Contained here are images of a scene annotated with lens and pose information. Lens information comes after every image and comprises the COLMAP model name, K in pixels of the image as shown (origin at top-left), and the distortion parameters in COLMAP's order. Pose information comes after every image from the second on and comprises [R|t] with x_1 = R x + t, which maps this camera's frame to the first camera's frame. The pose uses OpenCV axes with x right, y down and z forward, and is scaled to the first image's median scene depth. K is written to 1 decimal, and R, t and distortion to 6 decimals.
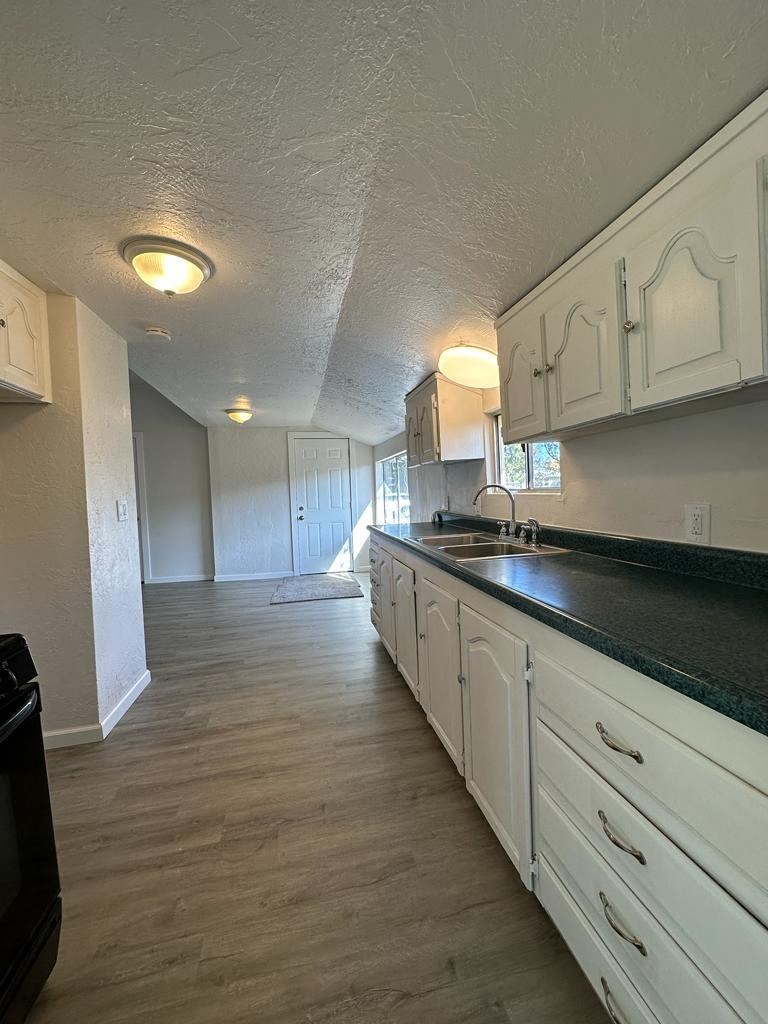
lens RADIAL K [[408.1, 0, 384.1], [0, 408.1, 513.0], [0, 0, 1]] dist [-0.006495, 0.001575]
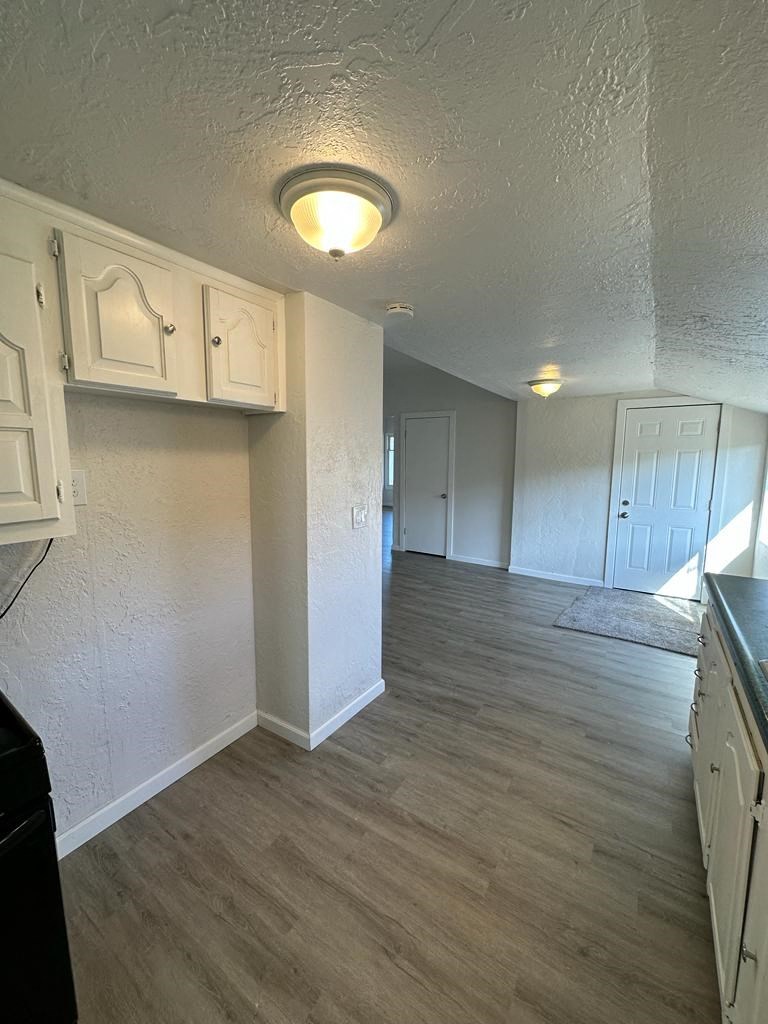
lens RADIAL K [[408.1, 0, 382.0], [0, 408.1, 511.7], [0, 0, 1]] dist [-0.006495, 0.001575]
pose [[0.691061, 0.129427, -0.711115, 0.046377], [-0.066805, 0.991063, 0.115459, -0.105639], [0.719703, -0.032283, 0.693531, 0.315598]]
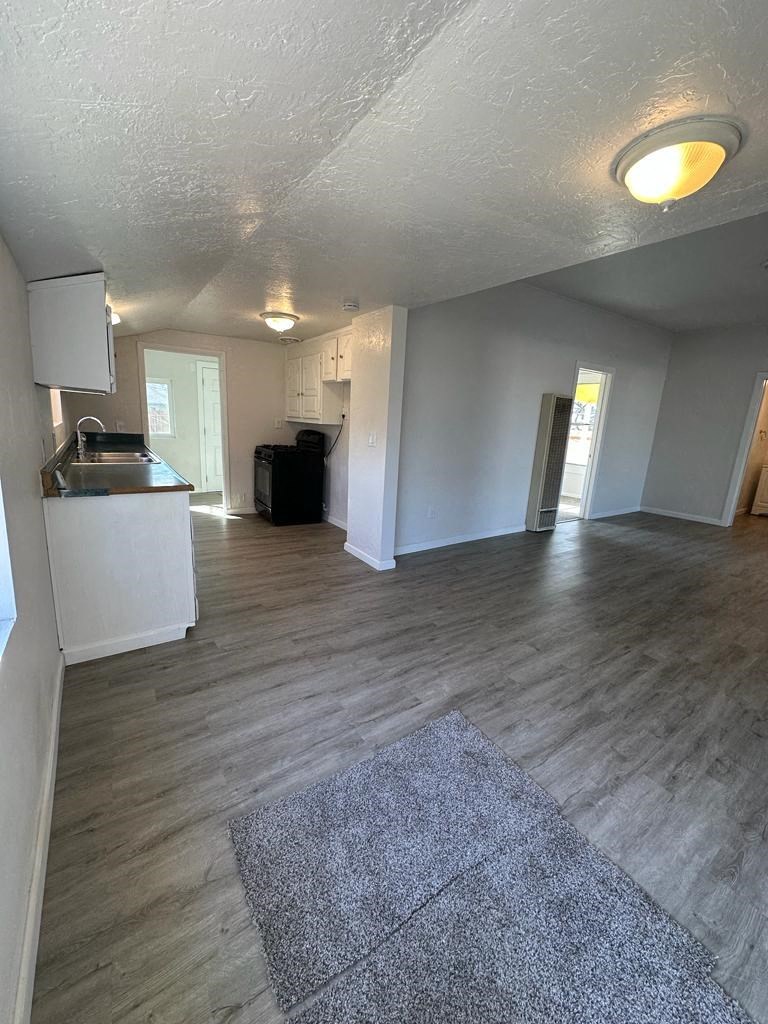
lens RADIAL K [[408.1, 0, 380.9], [0, 408.1, 509.8], [0, 0, 1]] dist [-0.006495, 0.001575]
pose [[-0.930414, 0.065600, -0.360593, -0.097246], [-0.042032, 0.958262, 0.282783, -0.148930], [0.364093, 0.278262, -0.888823, 1.970152]]
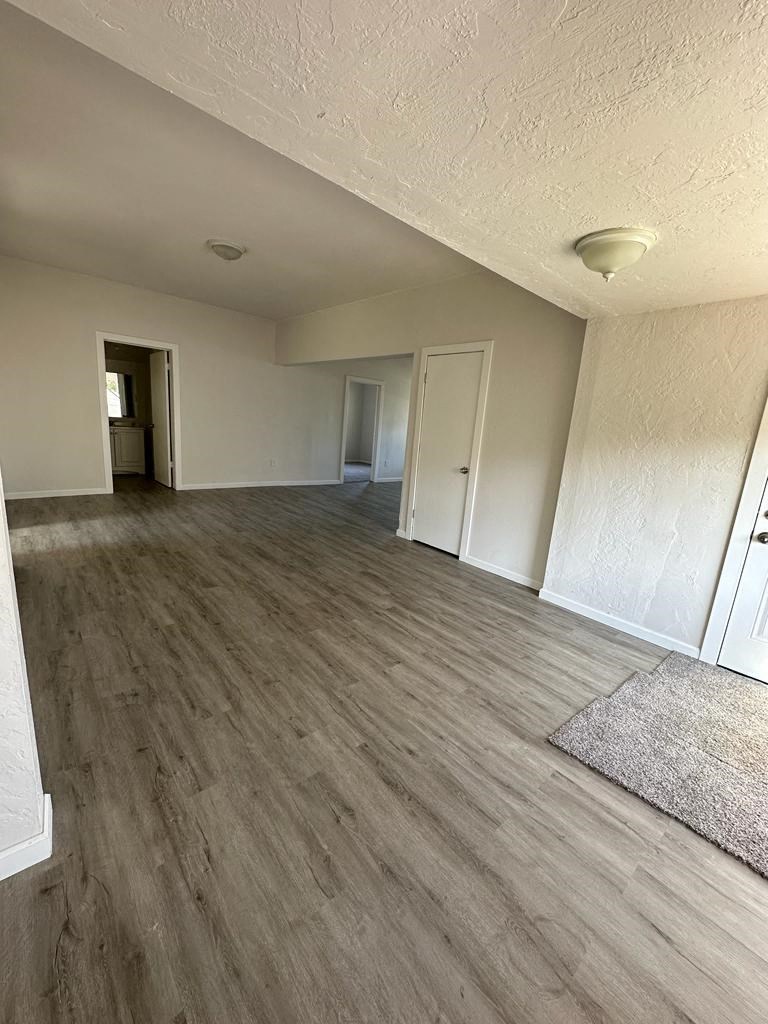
lens RADIAL K [[408.1, 0, 381.9], [0, 408.1, 510.0], [0, 0, 1]] dist [-0.006495, 0.001575]
pose [[0.476078, 0.251049, -0.842808, -0.113717], [-0.141922, 0.967756, 0.208100, -0.087494], [0.867876, 0.020541, 0.496356, 0.997297]]
